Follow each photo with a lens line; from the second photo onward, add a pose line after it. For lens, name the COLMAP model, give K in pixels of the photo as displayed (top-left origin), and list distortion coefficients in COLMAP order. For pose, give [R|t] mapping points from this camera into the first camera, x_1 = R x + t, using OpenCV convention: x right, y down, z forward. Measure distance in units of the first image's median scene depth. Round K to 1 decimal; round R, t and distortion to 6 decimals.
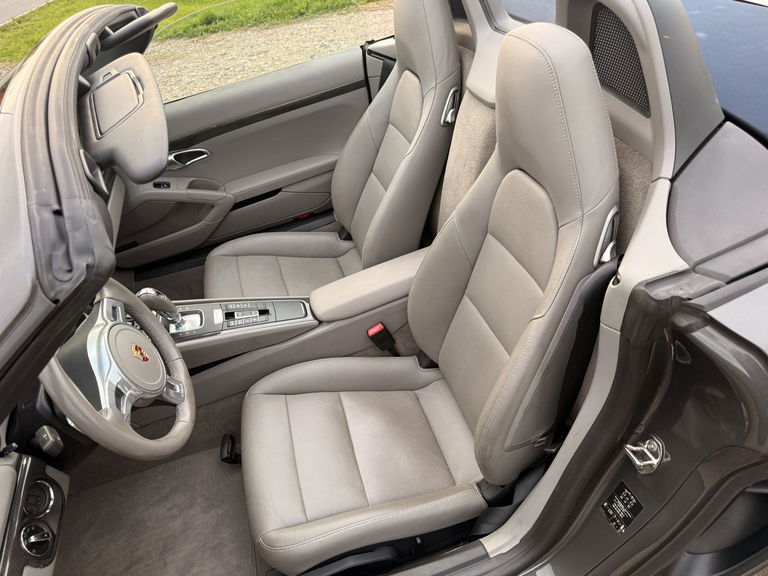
lens RADIAL K [[543.2, 0, 388.5], [0, 543.2, 289.1], [0, 0, 1]] dist [0.011490, -0.020181]
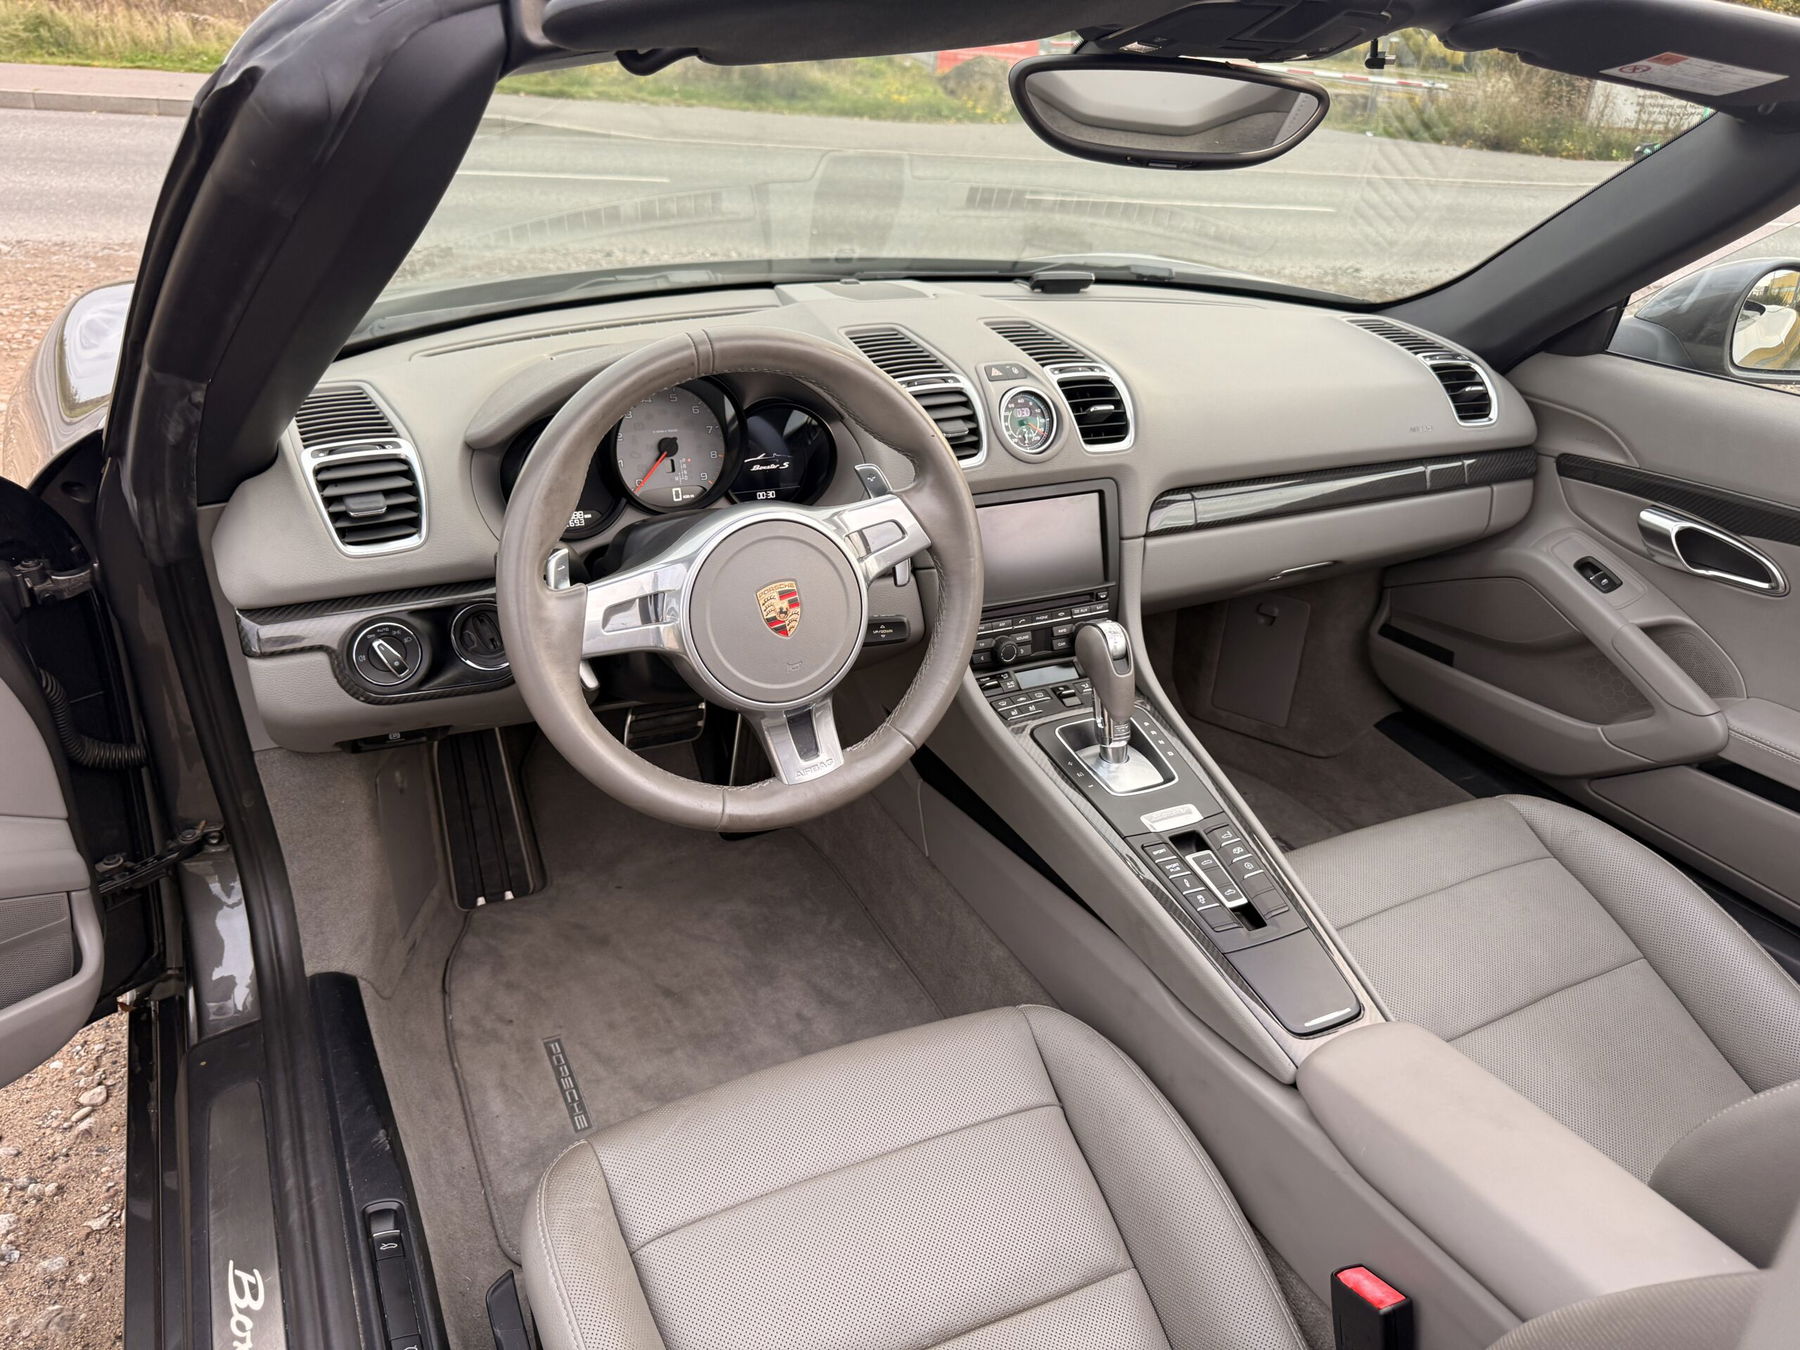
lens RADIAL K [[1273.2, 0, 896.9], [0, 1273.2, 671.7], [0, 0, 1]] dist [0.011490, -0.020181]
pose [[0.157015, 0.581205, -0.798465, 0.250483], [-0.676198, 0.652526, 0.342003, -0.167581], [0.719793, 0.486221, 0.495466, 0.413955]]
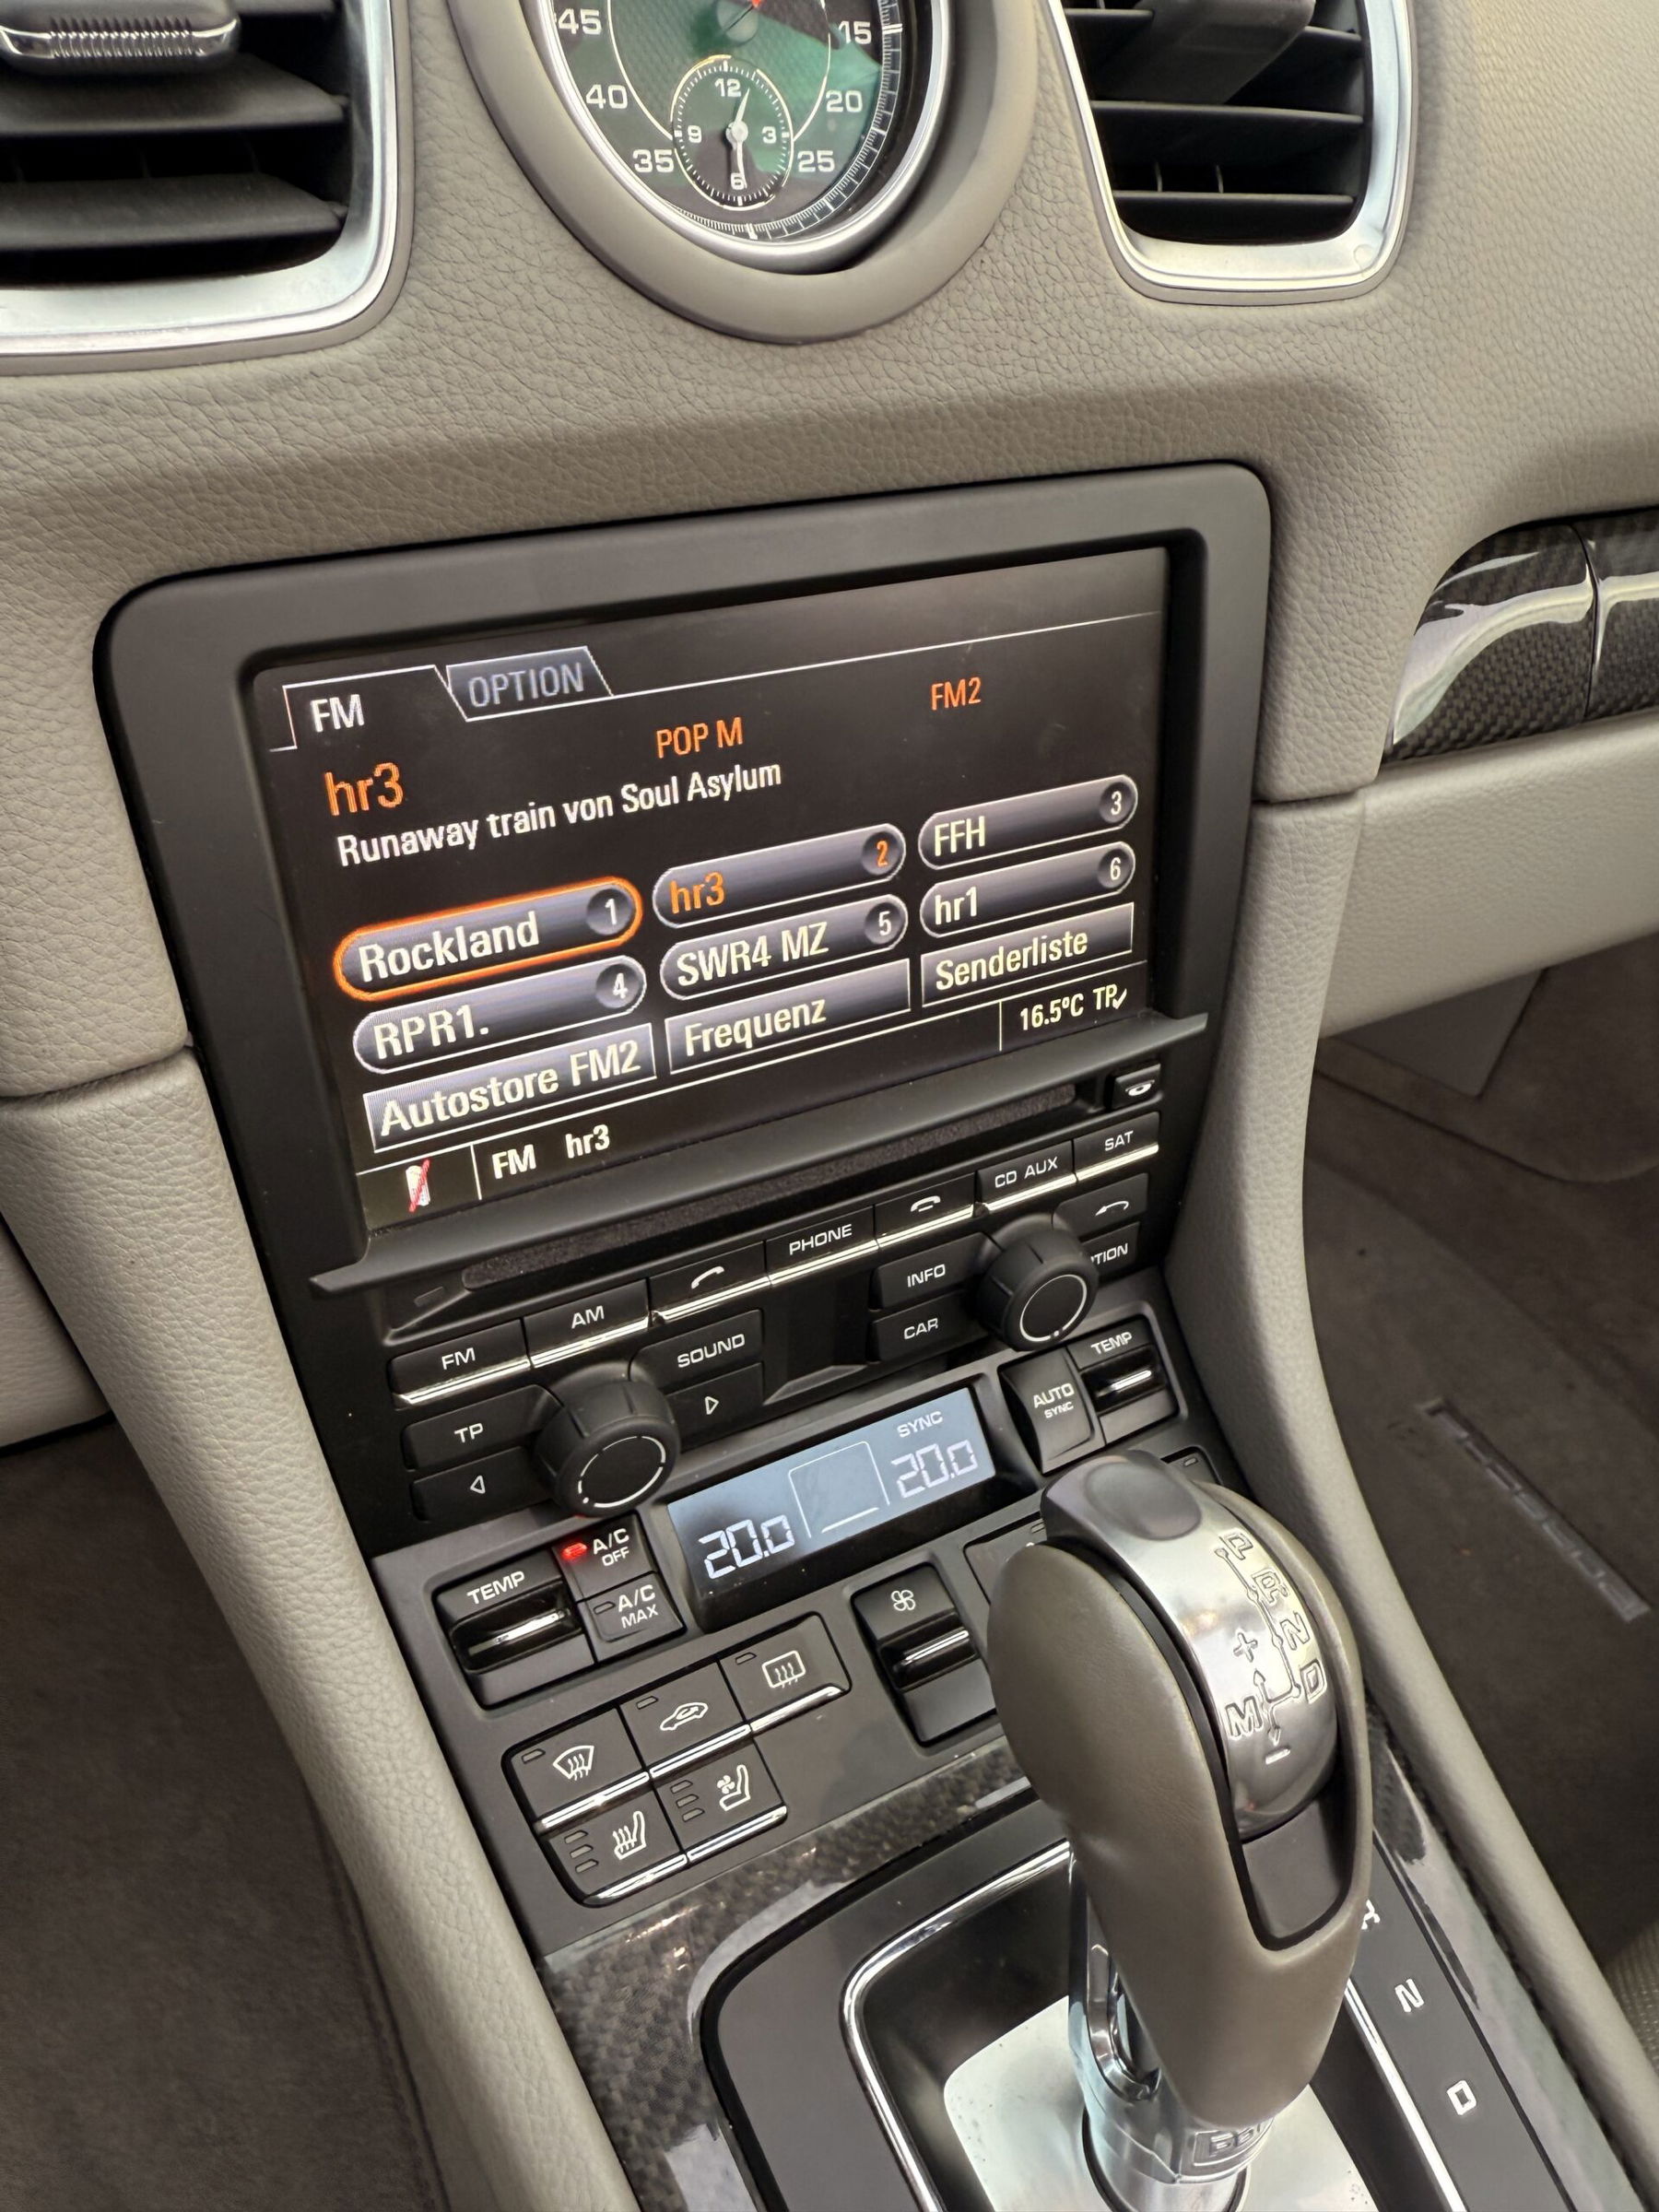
lens RADIAL K [[1564.6, 0, 837.5], [0, 1564.6, 1110.1], [0, 0, 1]] dist [0.011490, -0.020181]
pose [[0.176216, 0.776686, -0.604737, -0.358172], [-0.714912, 0.523288, 0.463757, -0.062251], [0.676645, 0.350612, 0.647474, 0.773312]]
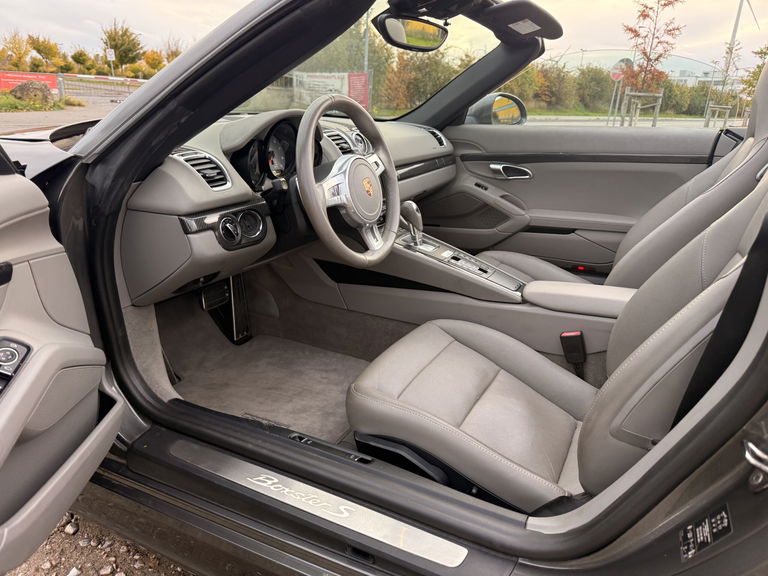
lens RADIAL K [[543.2, 0, 383.6], [0, 543.2, 288.1], [0, 0, 1]] dist [0.011490, -0.020181]
pose [[0.704988, 0.402636, -0.583846, 0.266410], [-0.550363, 0.829808, -0.092298, 0.277636], [0.447317, 0.386396, 0.806601, 0.069296]]
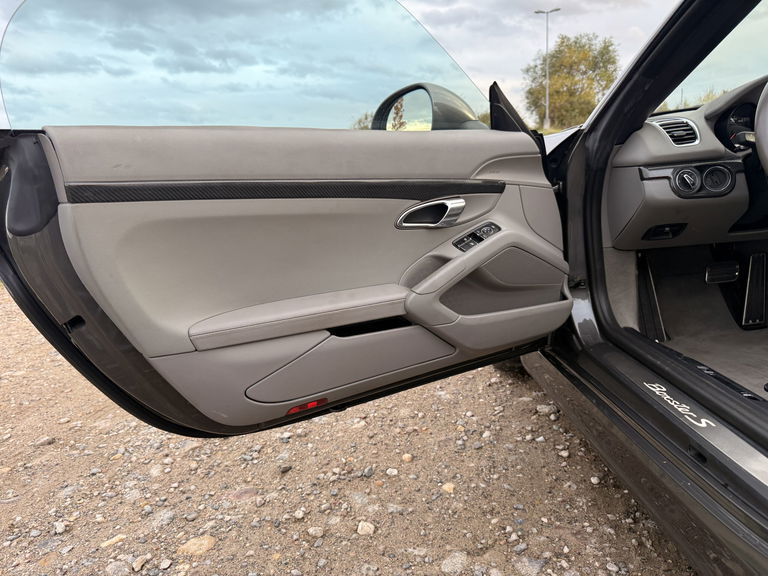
lens RADIAL K [[543.2, 0, 386.9], [0, 543.2, 289.5], [0, 0, 1]] dist [0.011490, -0.020181]
pose [[-0.245305, 0.392171, -0.886582, 0.600976], [-0.496443, 0.734698, 0.462346, 0.222083], [0.832688, 0.553553, 0.014466, 0.236861]]
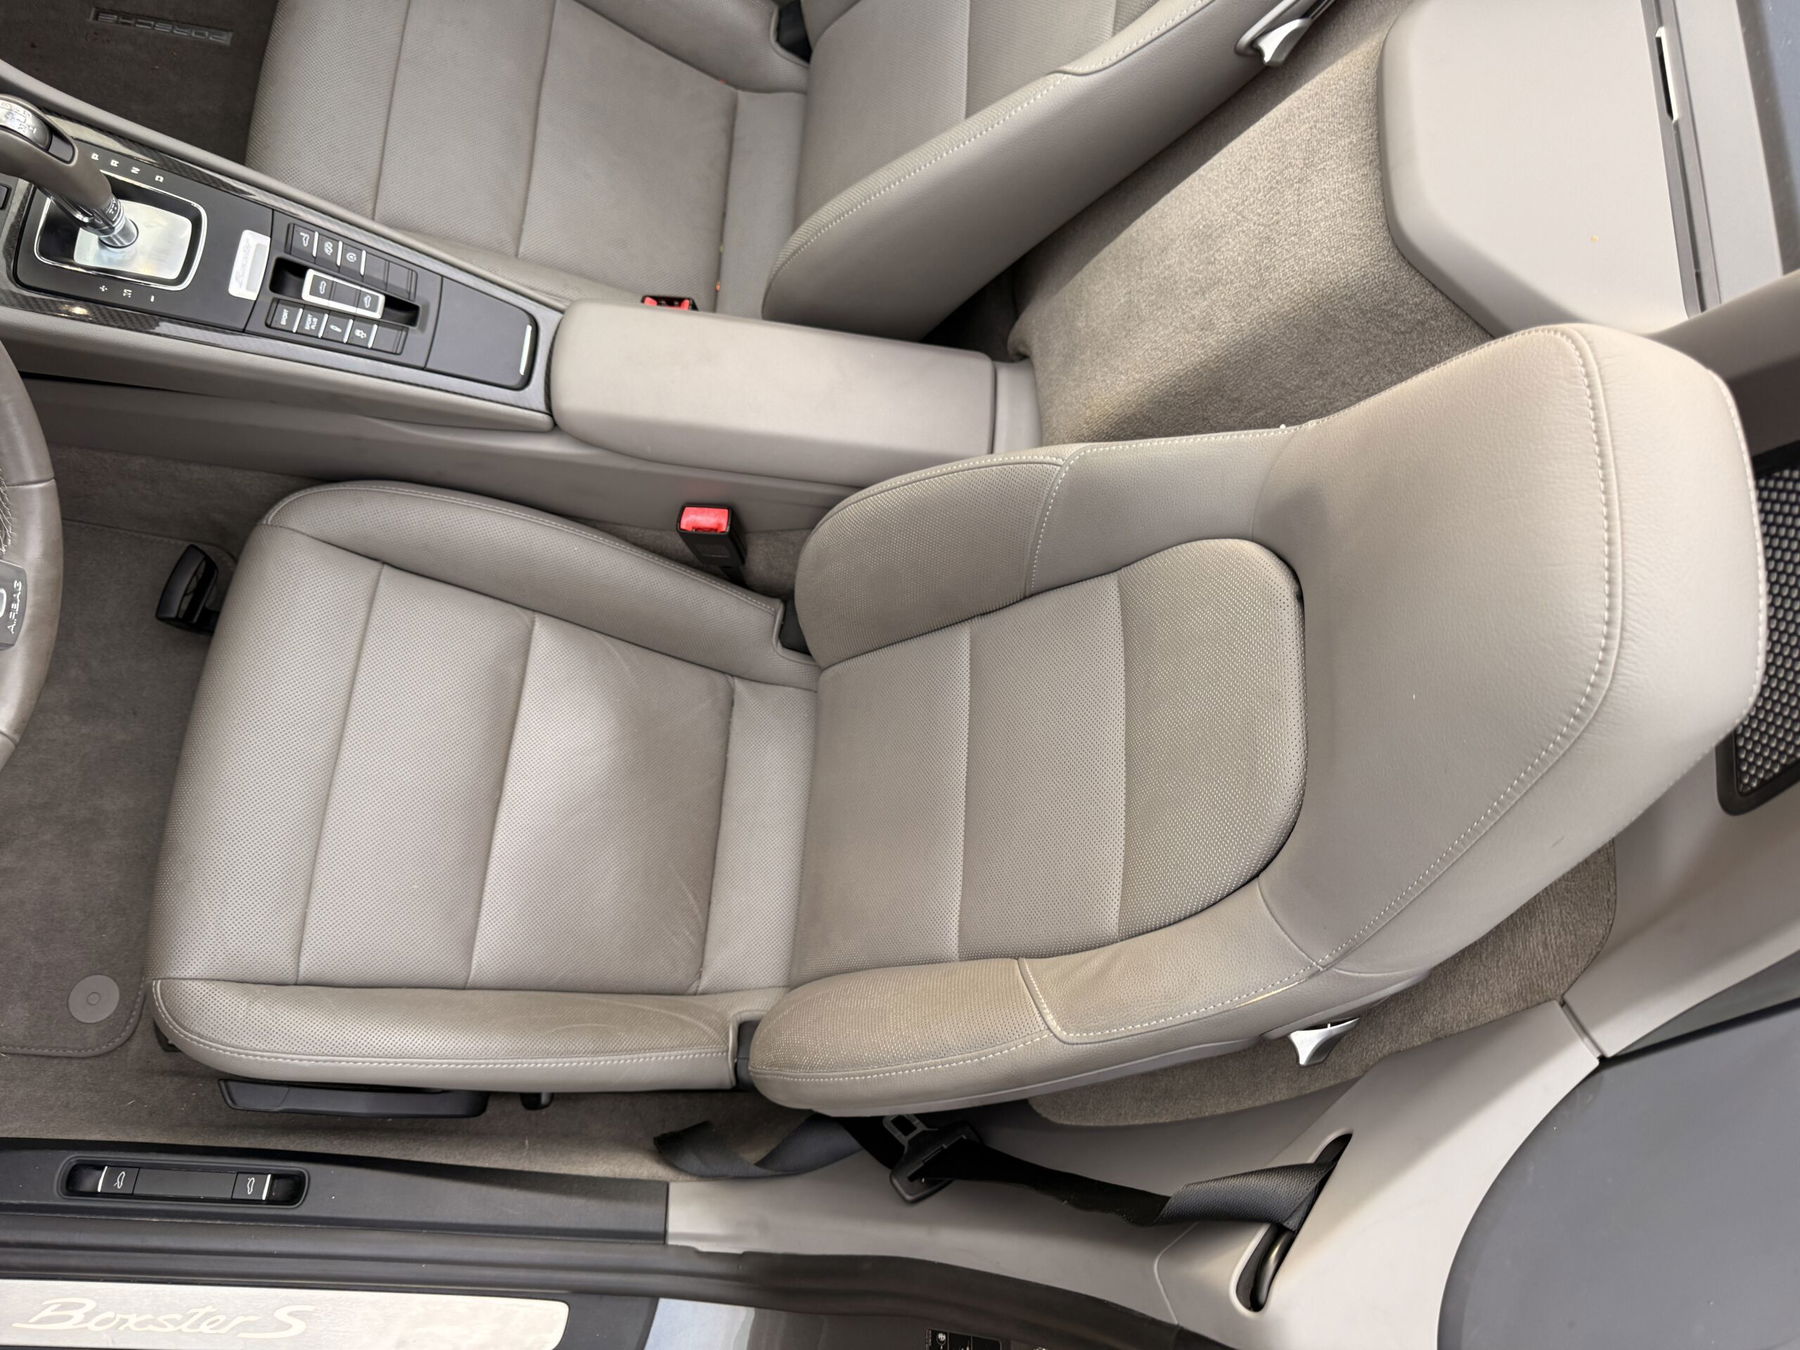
lens RADIAL K [[1273.2, 0, 889.7], [0, 1273.2, 690.2], [0, 0, 1]] dist [0.011490, -0.020181]
pose [[0.866294, 0.432212, 0.250453, -0.076770], [-0.498814, 0.721553, 0.480152, -0.294301], [0.026812, -0.540883, 0.840670, 0.273179]]
